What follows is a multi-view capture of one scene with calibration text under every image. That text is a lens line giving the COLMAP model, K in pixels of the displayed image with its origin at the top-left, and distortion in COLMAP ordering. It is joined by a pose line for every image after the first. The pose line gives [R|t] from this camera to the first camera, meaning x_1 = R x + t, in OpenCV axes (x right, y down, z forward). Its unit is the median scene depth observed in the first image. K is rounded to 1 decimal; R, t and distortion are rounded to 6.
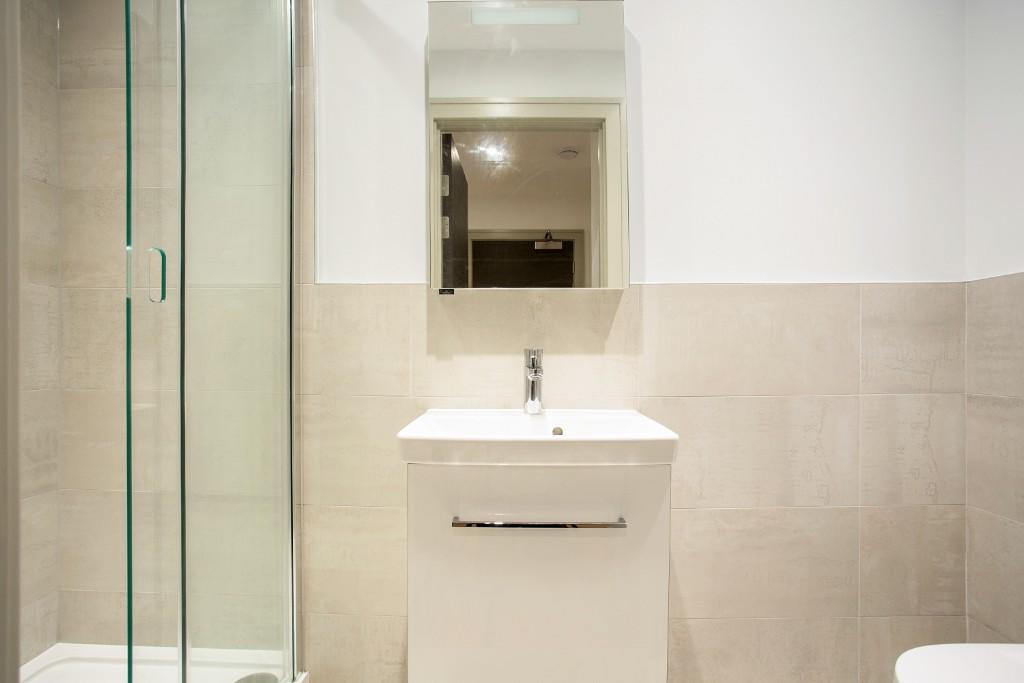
lens RADIAL K [[508.5, 0, 494.2], [0, 508.5, 339.8], [0, 0, 1]] dist [-0.019524, 0.000990]
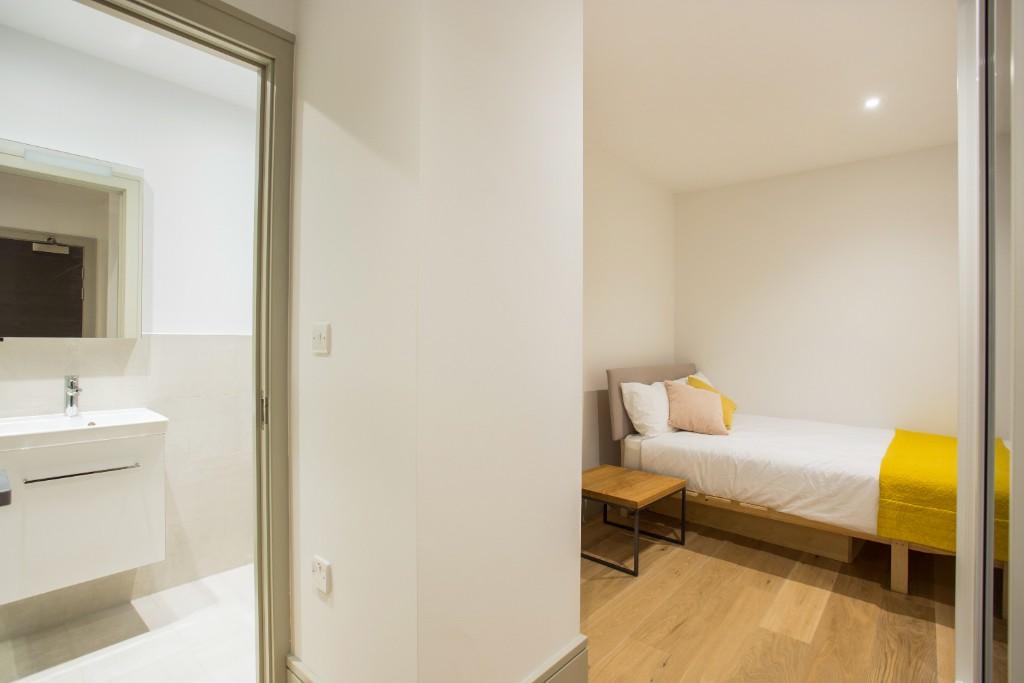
lens RADIAL K [[508.5, 0, 494.2], [0, 508.5, 339.8], [0, 0, 1]] dist [-0.019524, 0.000990]
pose [[0.650571, 0.012946, 0.759335, -0.255405], [-0.023036, 0.999731, 0.002691, -0.126950], [-0.759096, -0.019242, 0.650694, -1.031969]]
